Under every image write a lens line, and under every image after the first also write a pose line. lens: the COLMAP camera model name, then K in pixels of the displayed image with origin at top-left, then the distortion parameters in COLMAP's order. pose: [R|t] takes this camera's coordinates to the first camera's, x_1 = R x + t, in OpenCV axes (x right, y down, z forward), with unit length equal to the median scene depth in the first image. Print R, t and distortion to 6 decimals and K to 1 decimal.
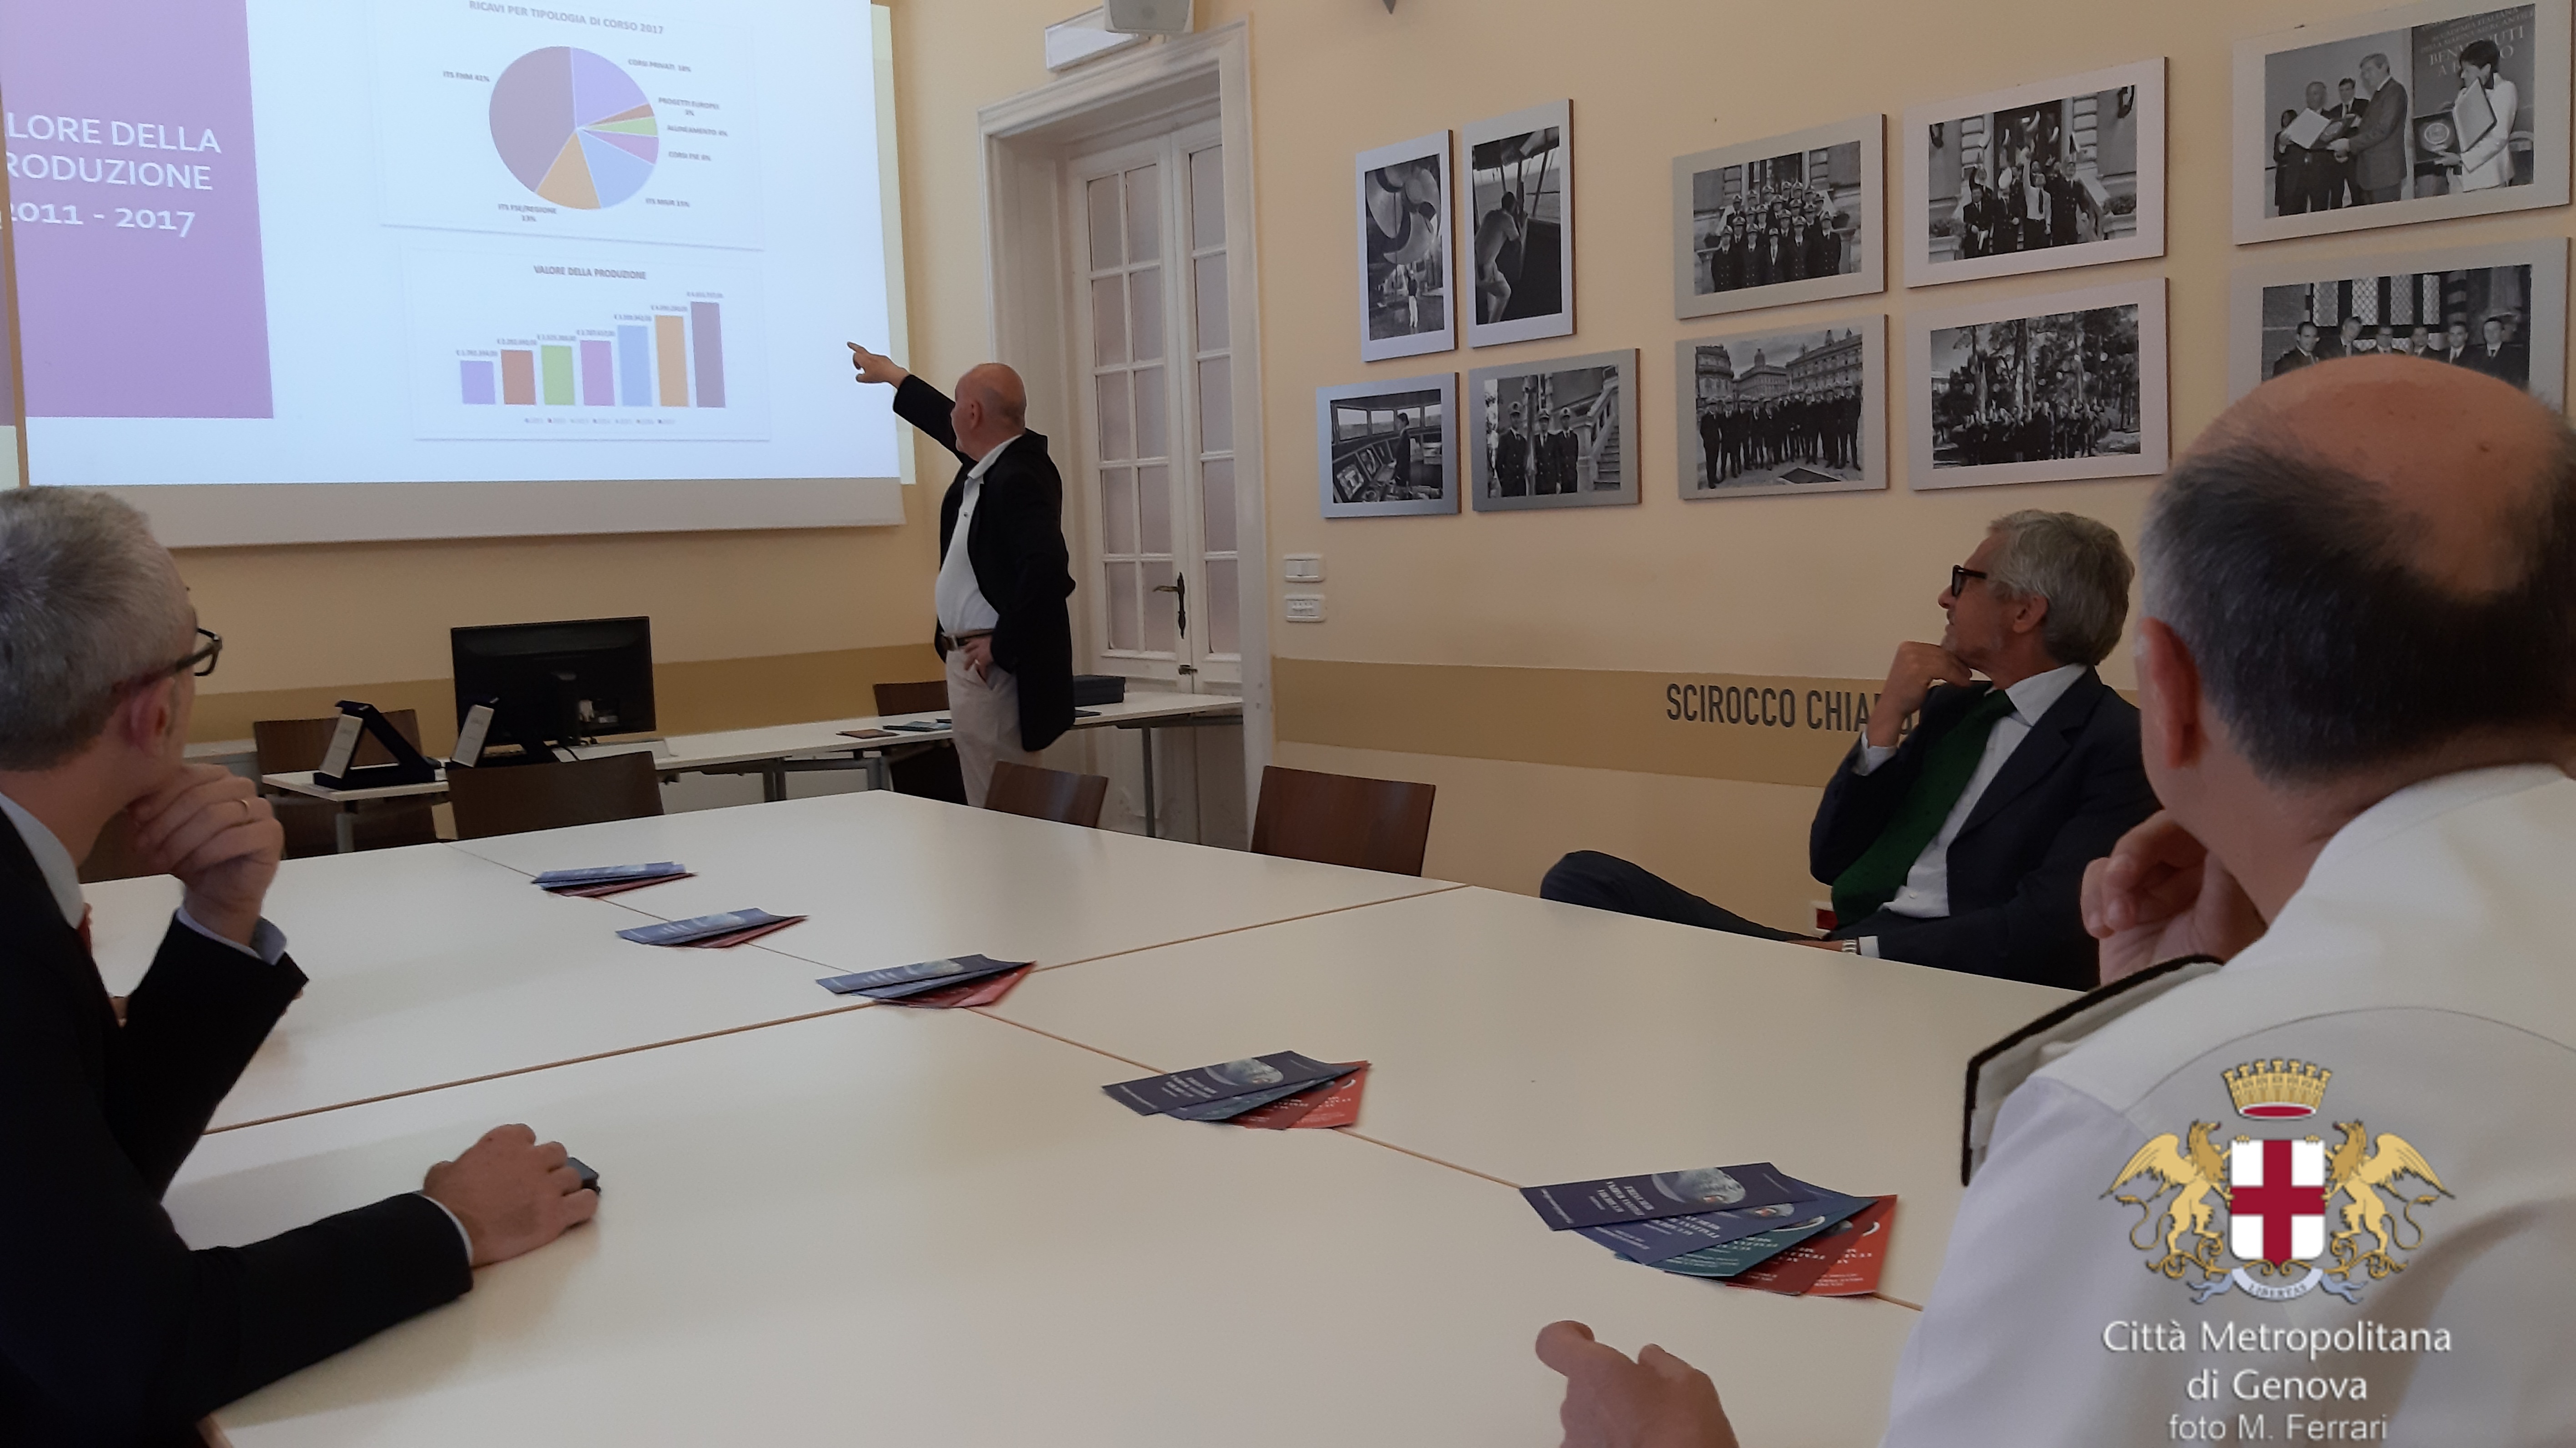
lens RADIAL K [[2046.8, 0, 1271.3], [0, 2046.8, 783.4], [0, 0, 1]] dist [0.059924, -0.110895]
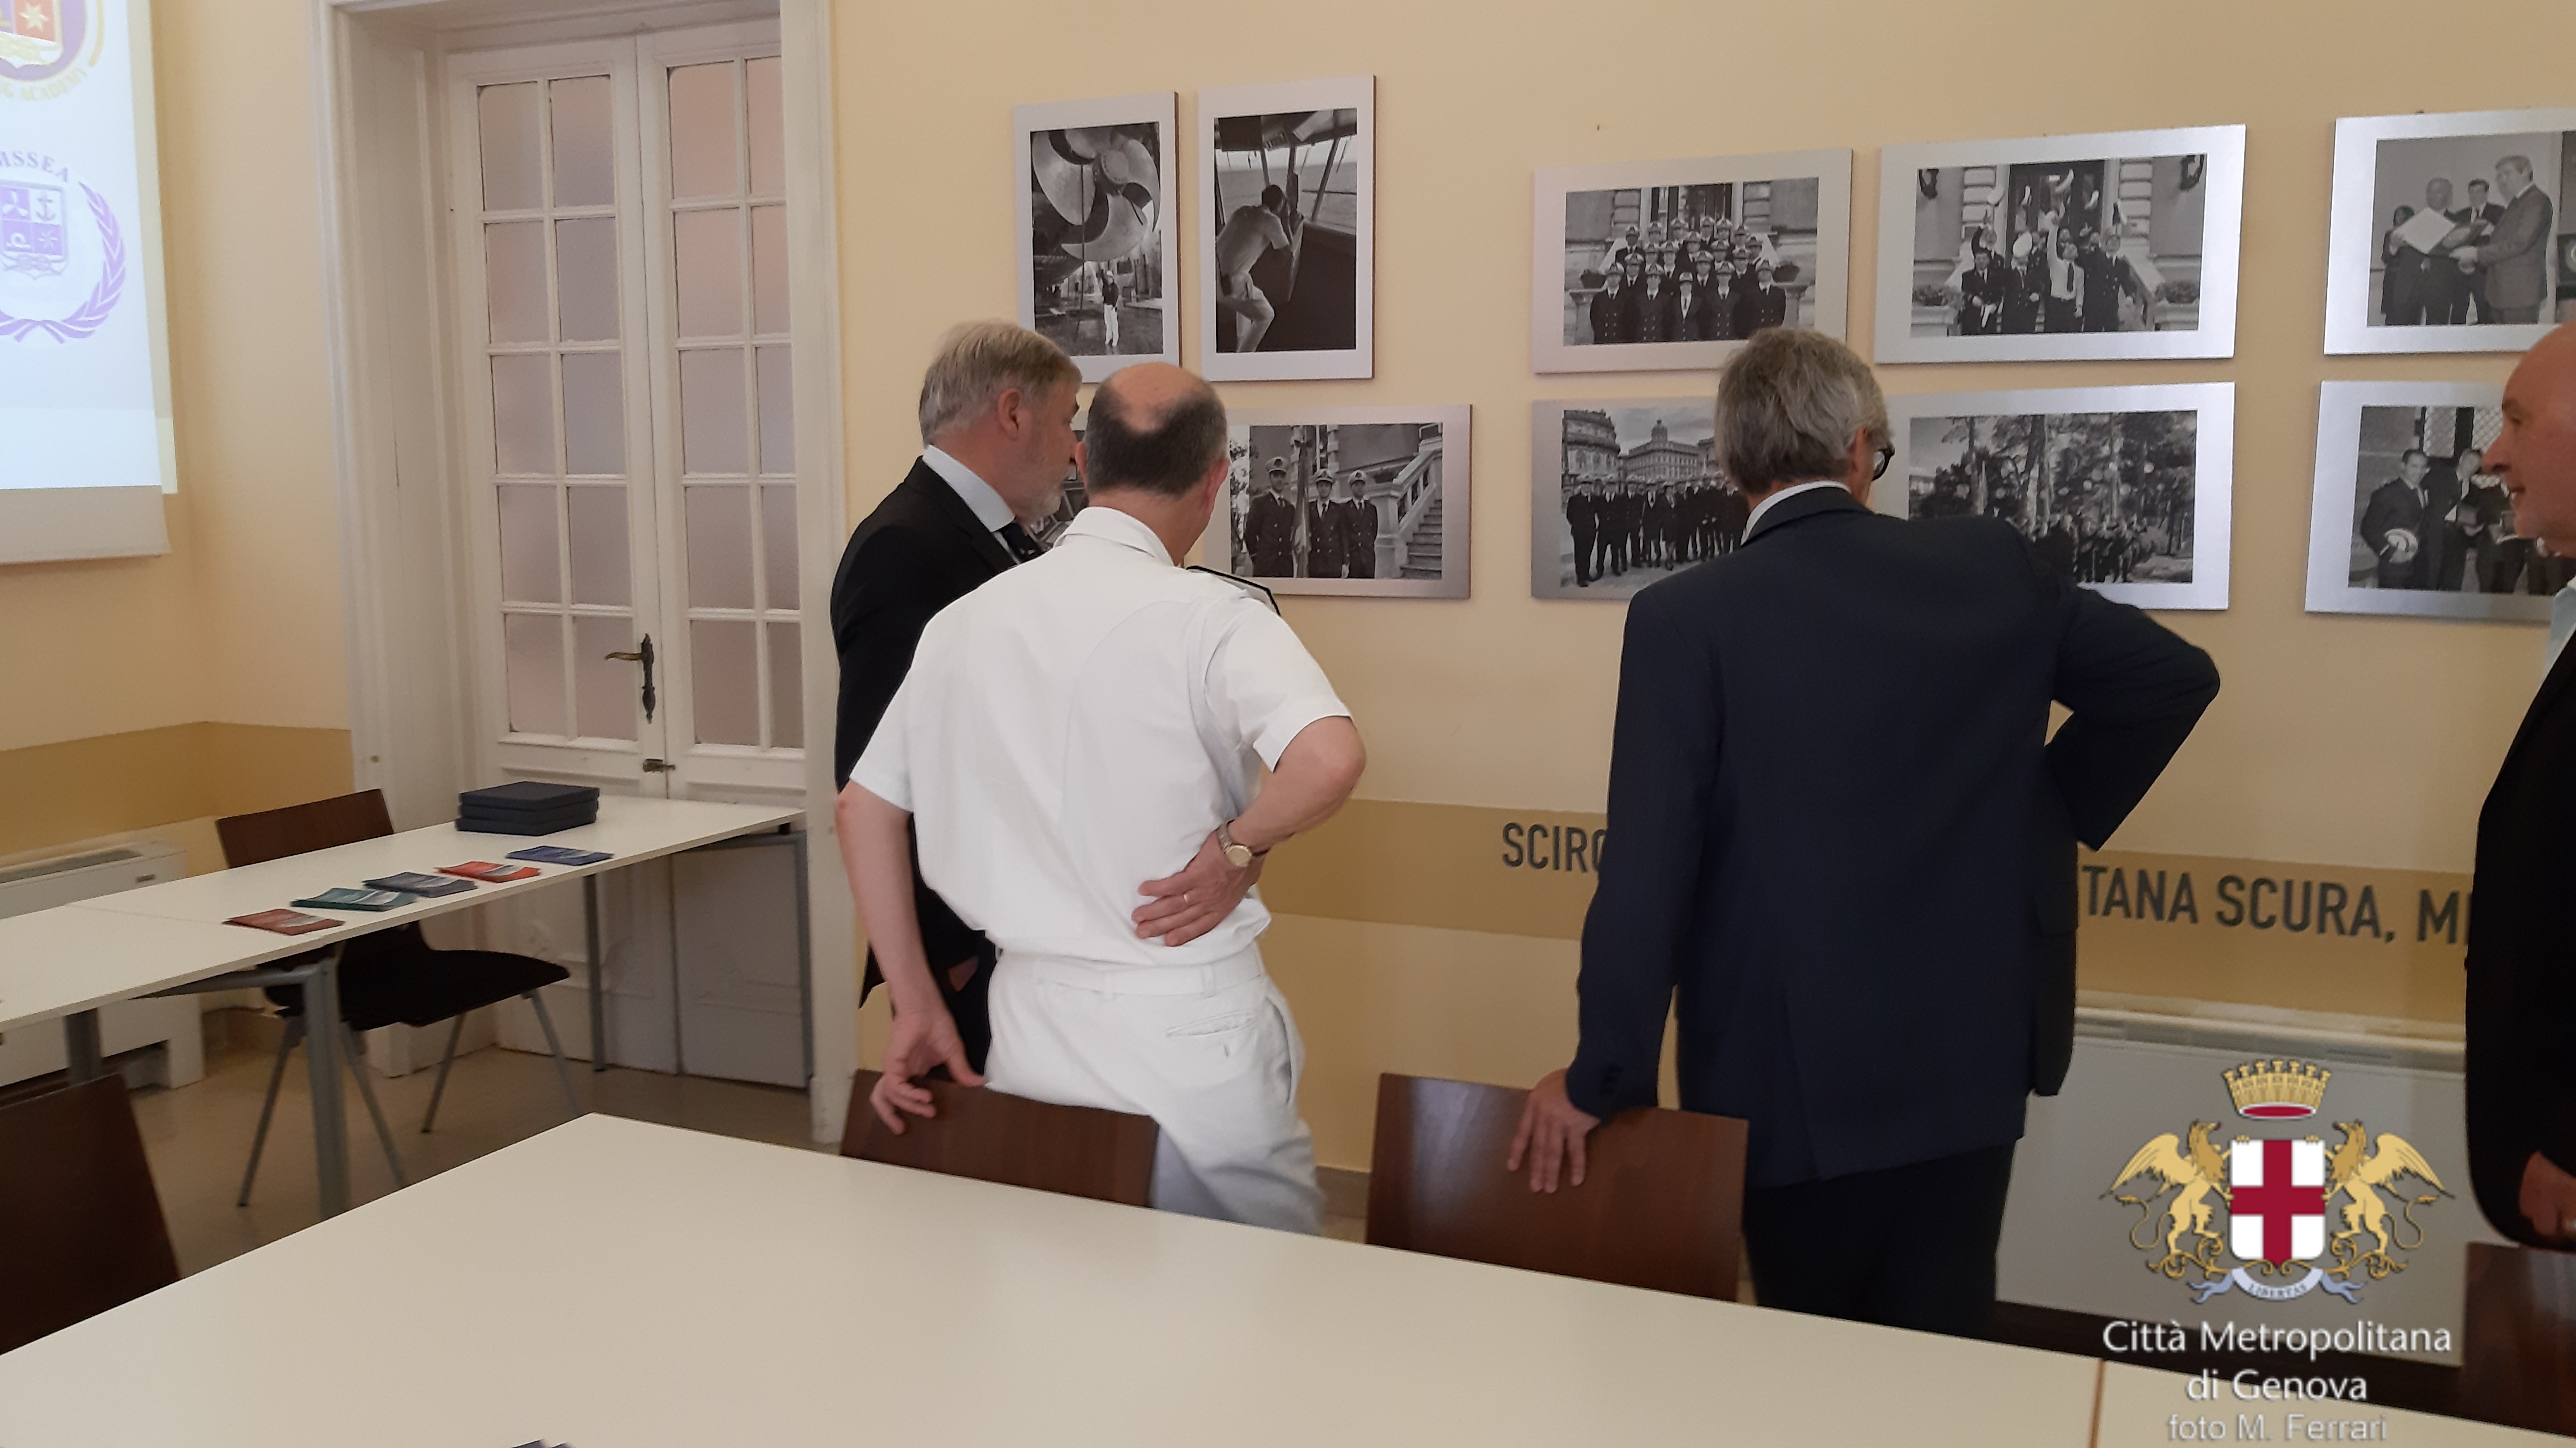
lens RADIAL K [[2046.8, 0, 1267.0], [0, 2046.8, 767.6], [0, 0, 1]] dist [0.059924, -0.110895]
pose [[0.891449, -0.031995, 0.451991, -0.238684], [0.025462, 0.999465, 0.020531, -0.084545], [-0.452406, -0.006793, 0.891786, 0.310500]]
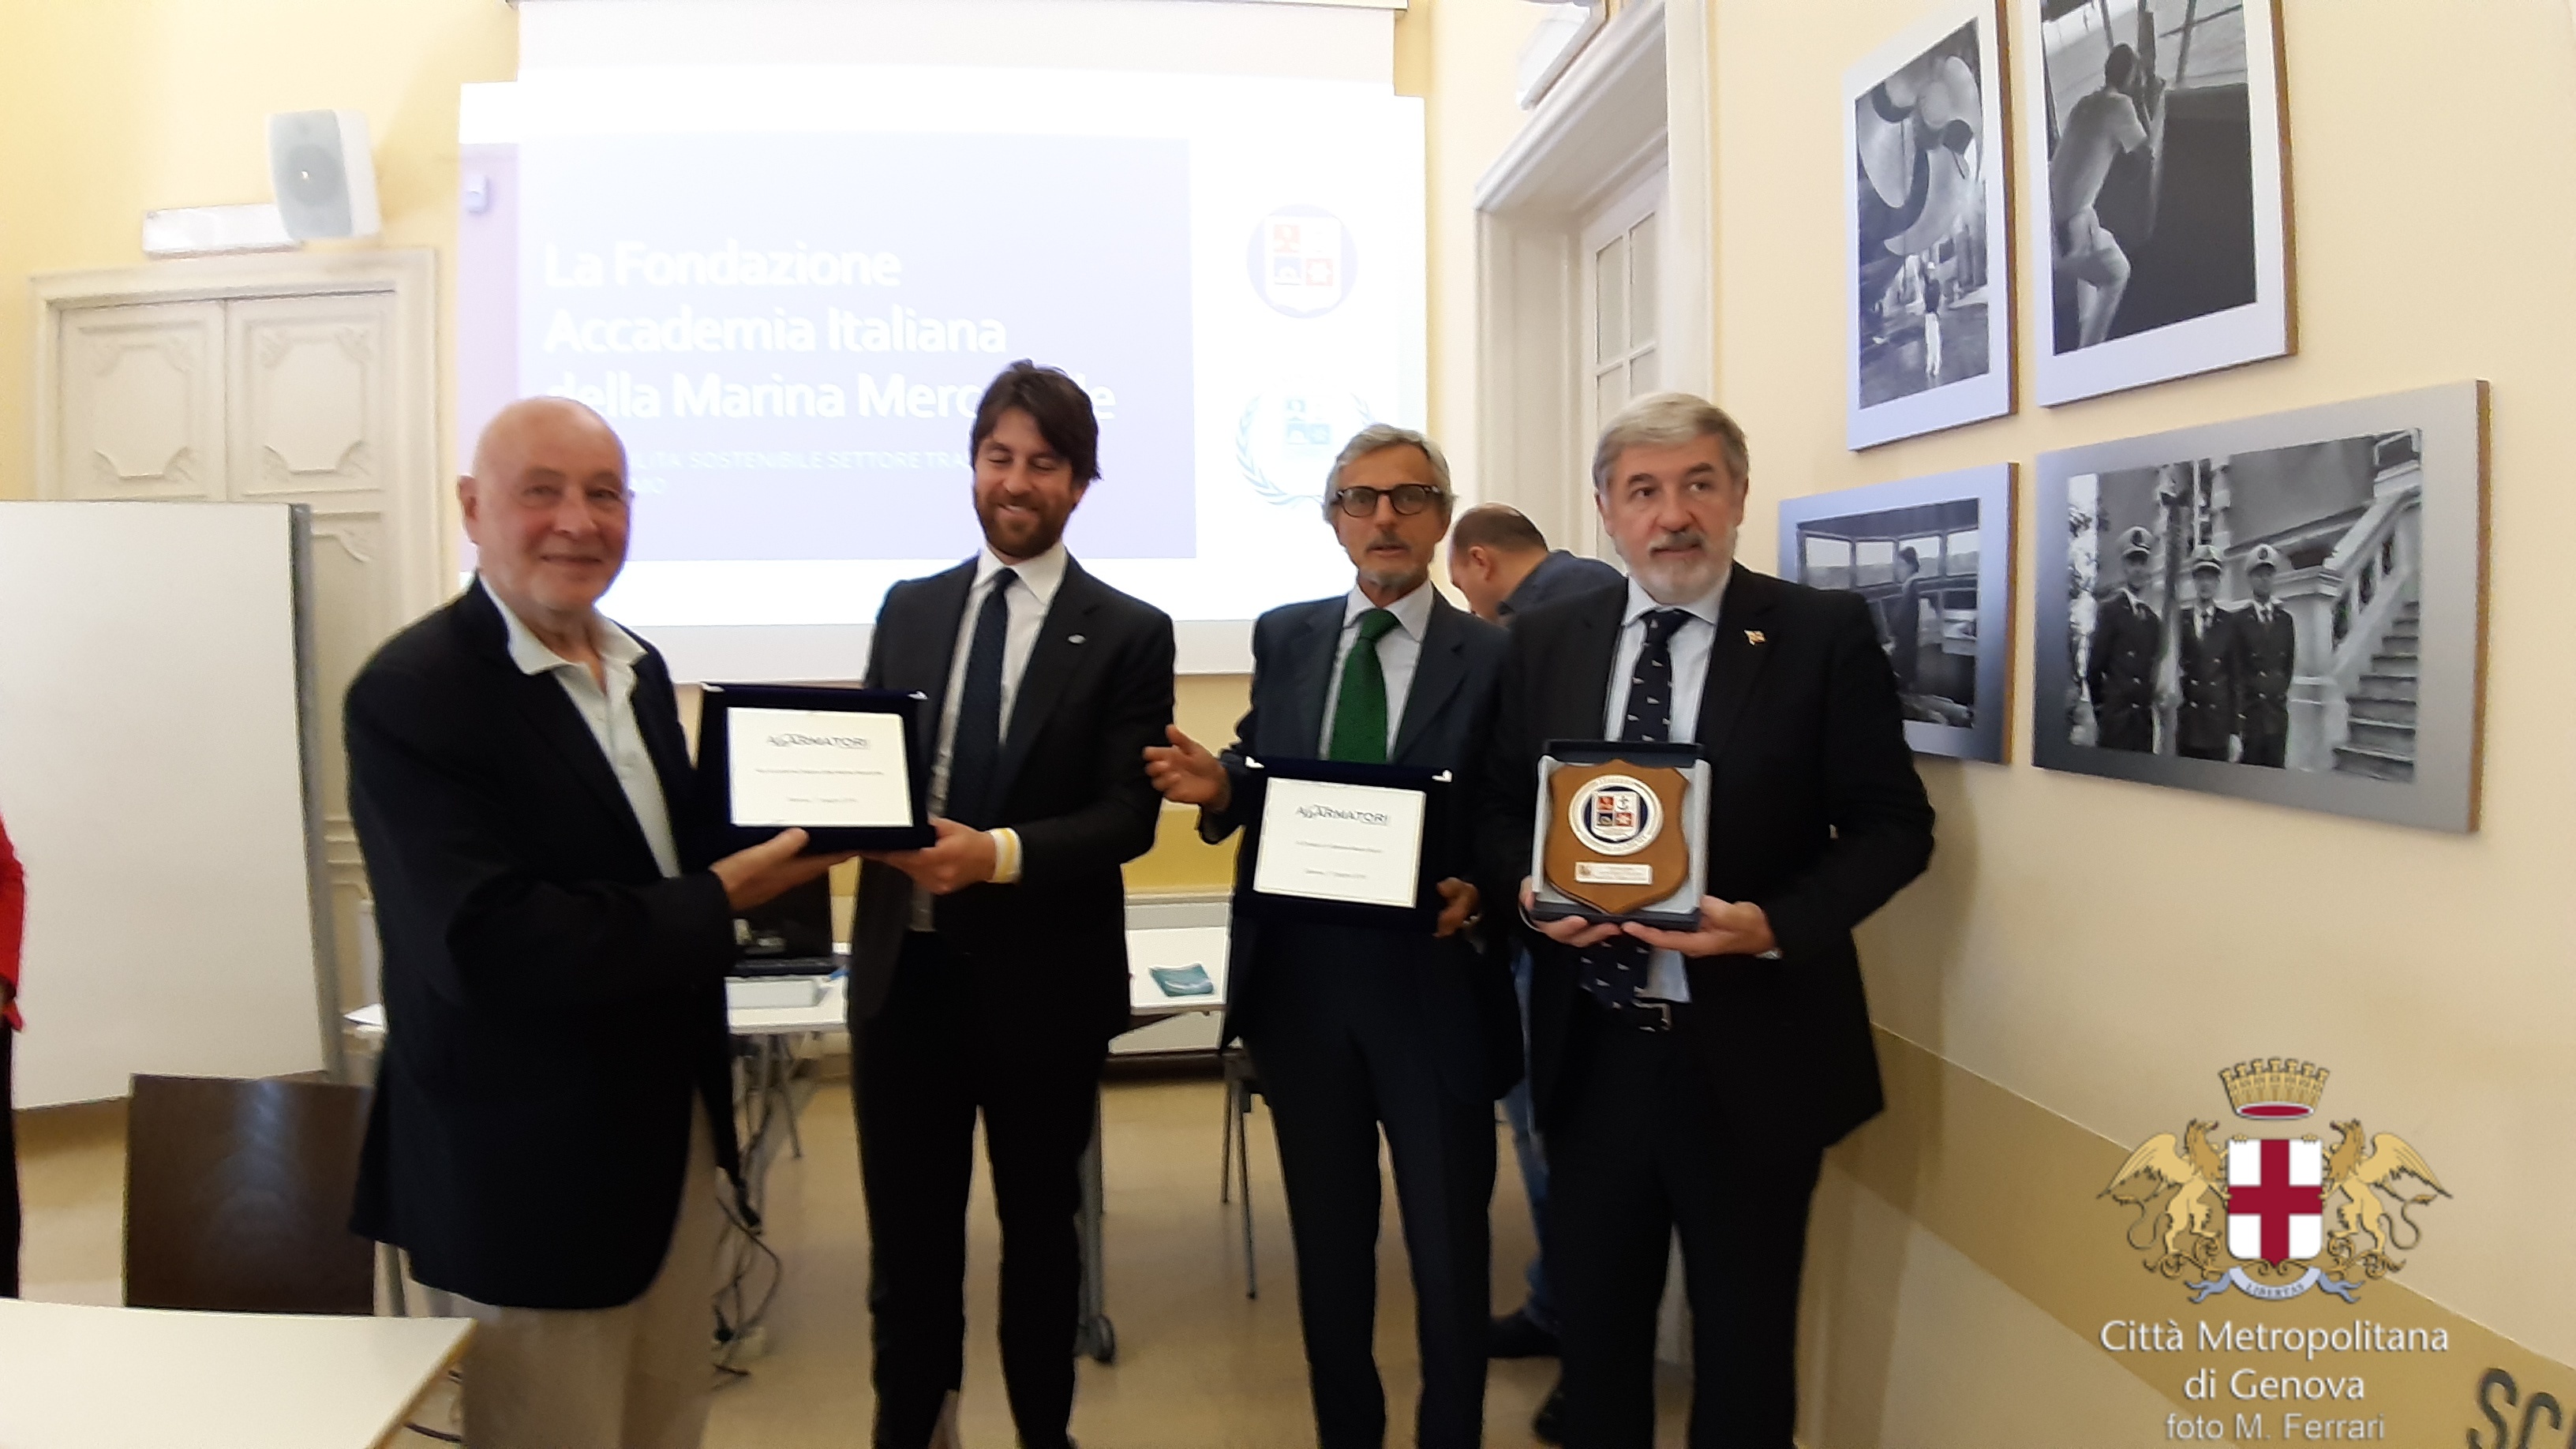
lens RADIAL K [[1355.3, 0, 1276.2], [0, 1355.3, 743.1], [0, 0, 1]] dist [-0.104570, -0.002364]
pose [[0.854087, 0.068600, -0.515587, 0.107537], [-0.082160, 0.996613, -0.003499, -0.127212], [0.513601, 0.045349, 0.856830, 0.689343]]
